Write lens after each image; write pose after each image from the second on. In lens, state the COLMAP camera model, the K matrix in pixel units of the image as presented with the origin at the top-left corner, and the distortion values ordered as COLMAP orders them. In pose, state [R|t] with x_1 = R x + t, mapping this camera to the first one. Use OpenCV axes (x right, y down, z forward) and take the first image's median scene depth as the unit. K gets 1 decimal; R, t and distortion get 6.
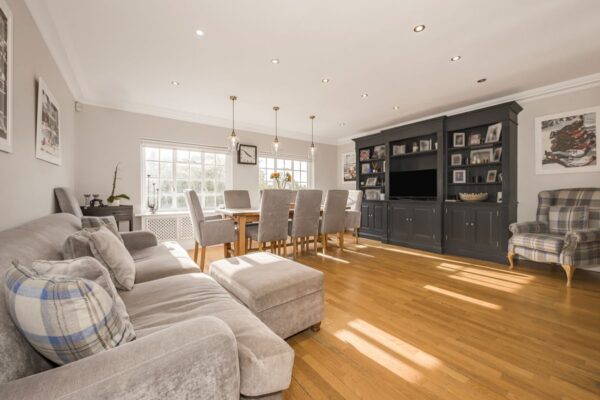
lens RADIAL K [[233.7, 0, 301.3], [0, 233.7, 197.9], [0, 0, 1]] dist [-0.001013, -0.000192]
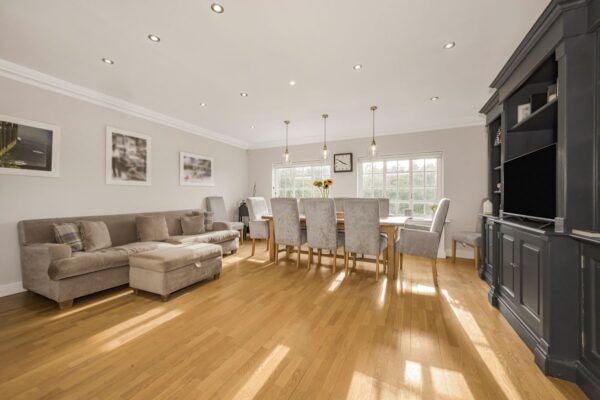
lens RADIAL K [[229.3, 0, 302.0], [0, 229.3, 199.3], [0, 0, 1]] dist [0.001298, 0.000207]
pose [[0.465677, 0.012582, -0.884866, 0.710894], [-0.023449, 0.999723, 0.001875, -0.027386], [0.884644, 0.019876, 0.465843, 0.461717]]
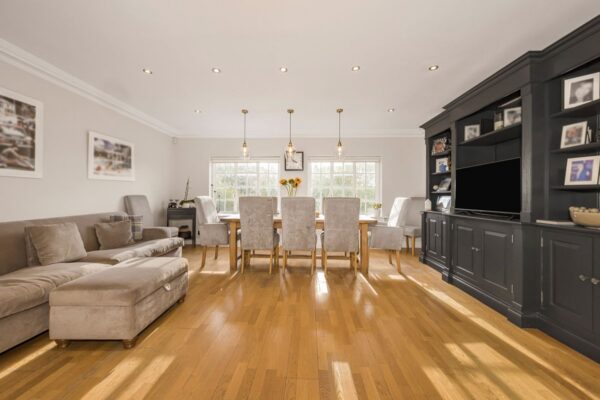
lens RADIAL K [[233.7, 0, 301.3], [0, 233.7, 197.9], [0, 0, 1]] dist [-0.001013, -0.000192]
pose [[0.781607, 0.010096, -0.623690, 0.518019], [-0.020756, 0.999736, -0.009827, -0.021640], [0.623426, 0.020626, 0.781610, 0.292512]]
